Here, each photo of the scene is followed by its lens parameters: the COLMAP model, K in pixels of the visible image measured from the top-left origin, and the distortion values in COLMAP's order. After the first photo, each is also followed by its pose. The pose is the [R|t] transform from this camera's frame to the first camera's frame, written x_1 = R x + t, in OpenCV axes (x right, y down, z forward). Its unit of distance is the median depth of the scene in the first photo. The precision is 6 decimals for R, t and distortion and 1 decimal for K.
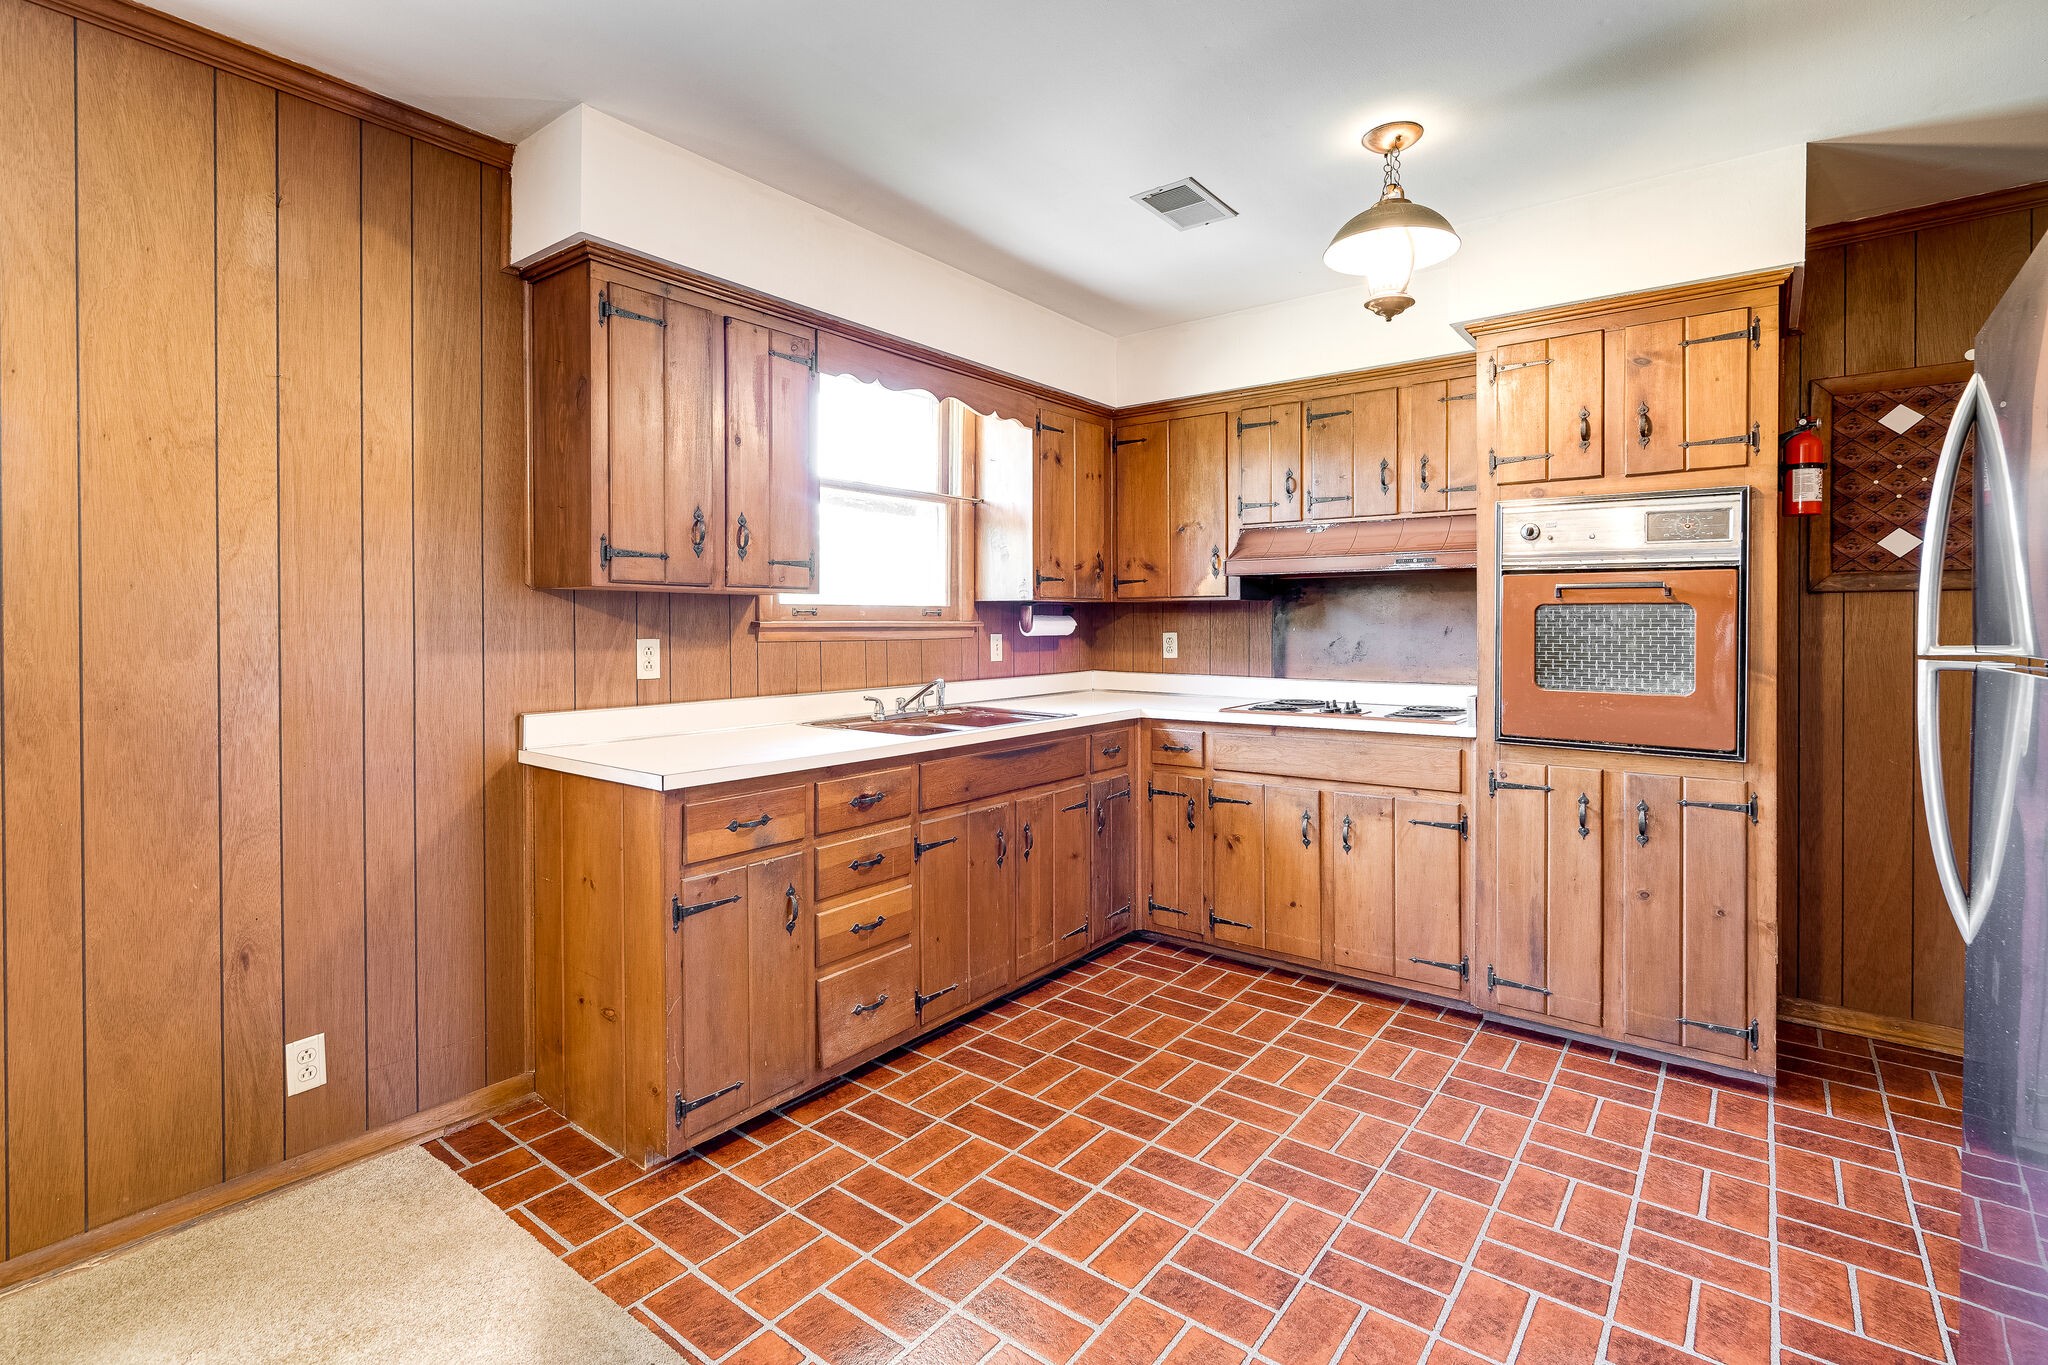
lens RADIAL K [[968.5, 0, 1024.5], [0, 968.5, 643.9], [0, 0, 1]] dist [0.000607, 0.000030]
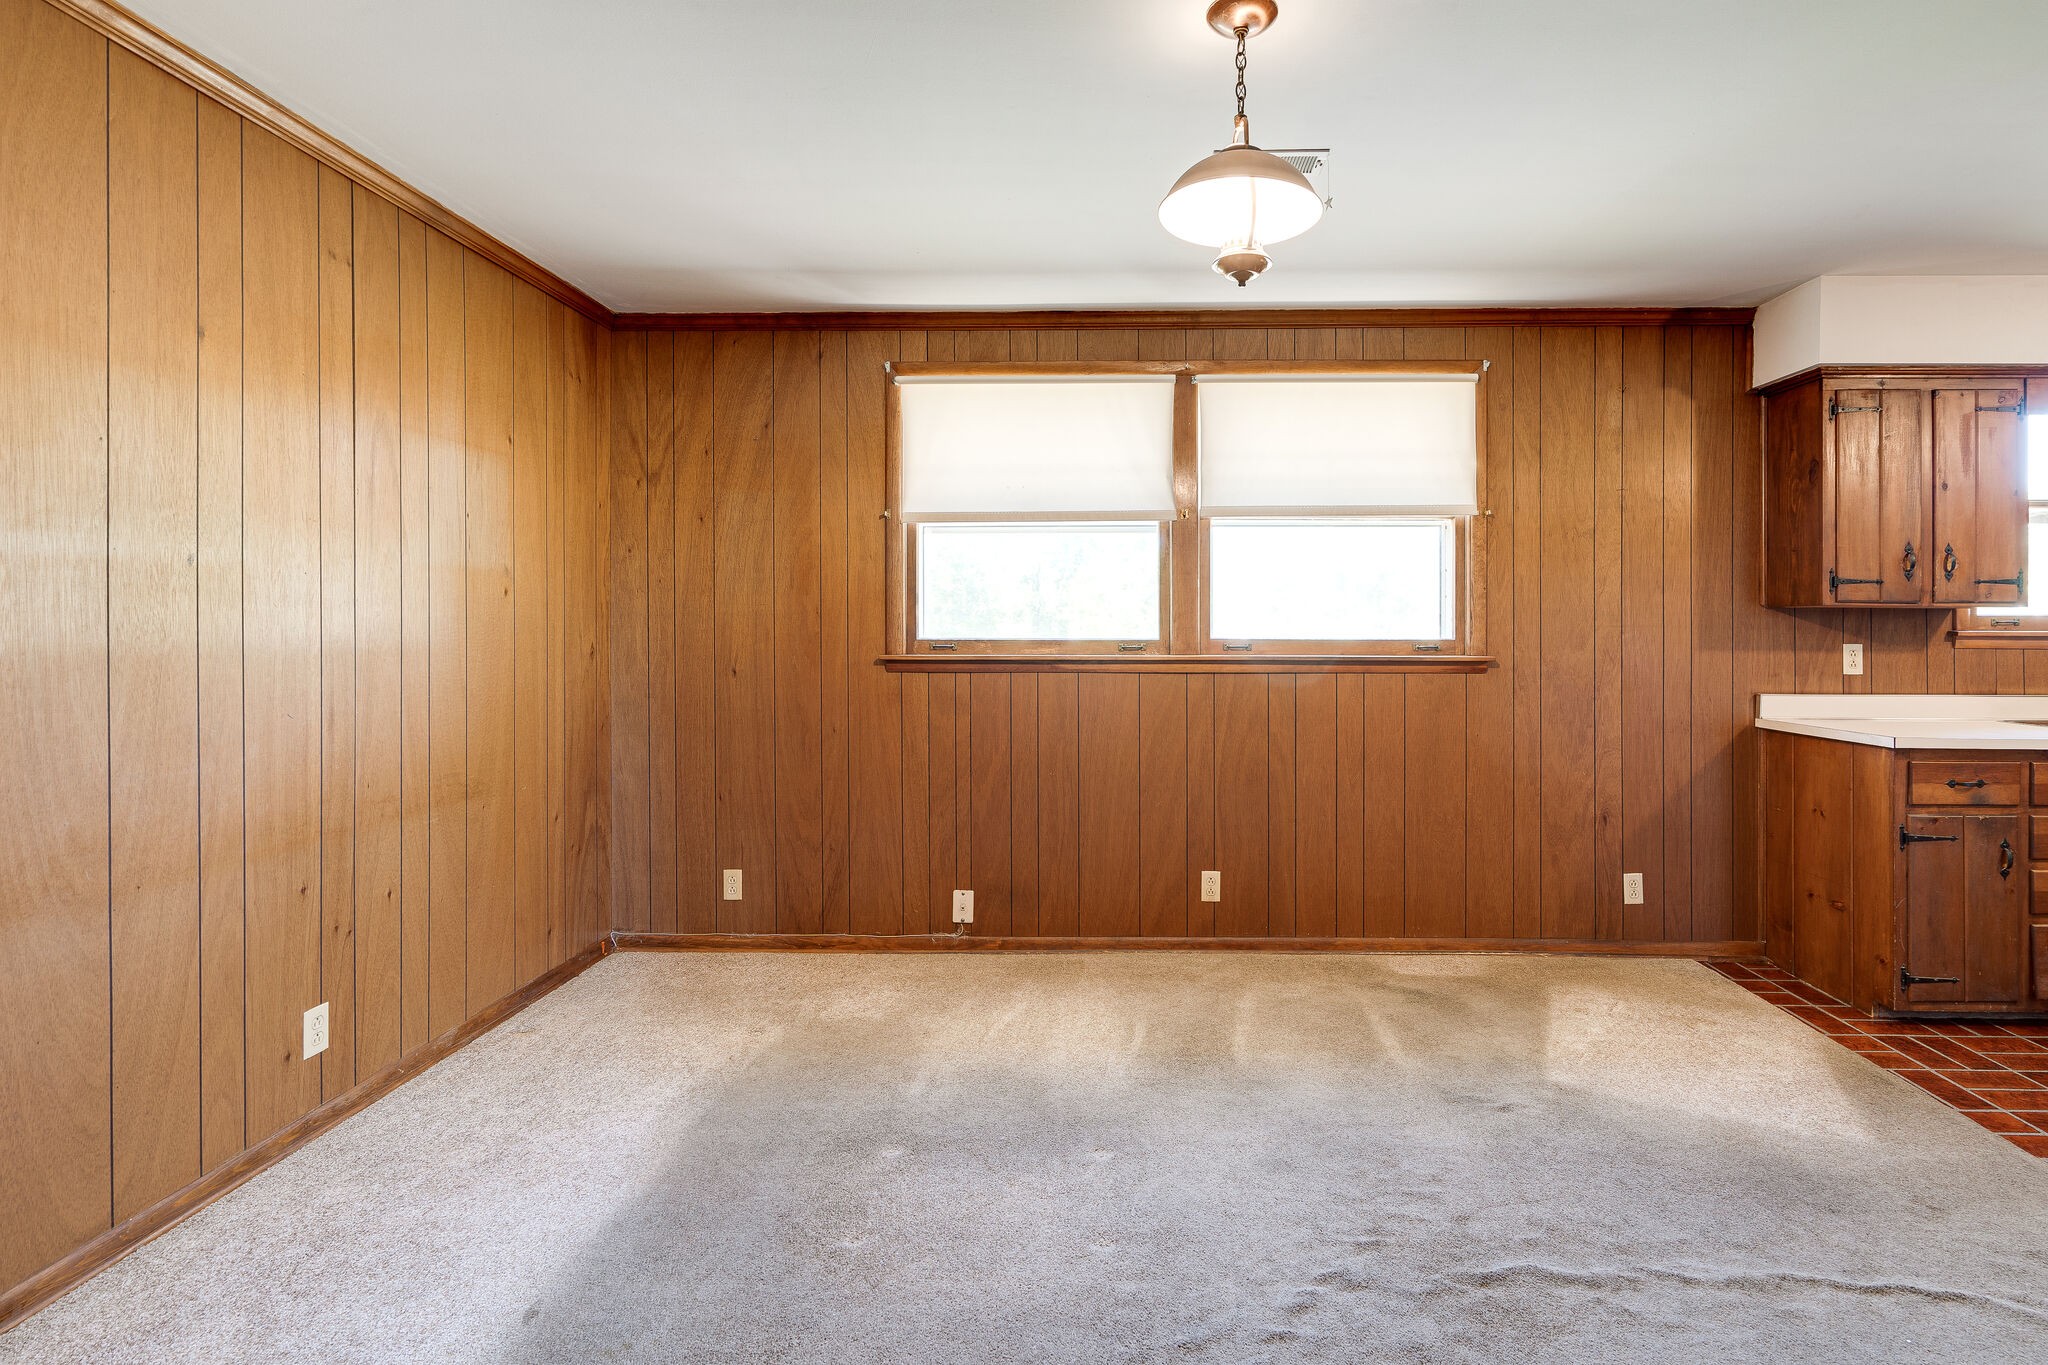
lens RADIAL K [[1053.6, 0, 1027.2], [0, 1053.6, 630.4], [0, 0, 1]] dist [-0.002690, -0.000015]
pose [[0.602026, 0.000133, -0.798476, 0.084257], [-0.021421, 0.999643, -0.015984, 0.026562], [0.798189, 0.026727, 0.601814, -0.850070]]
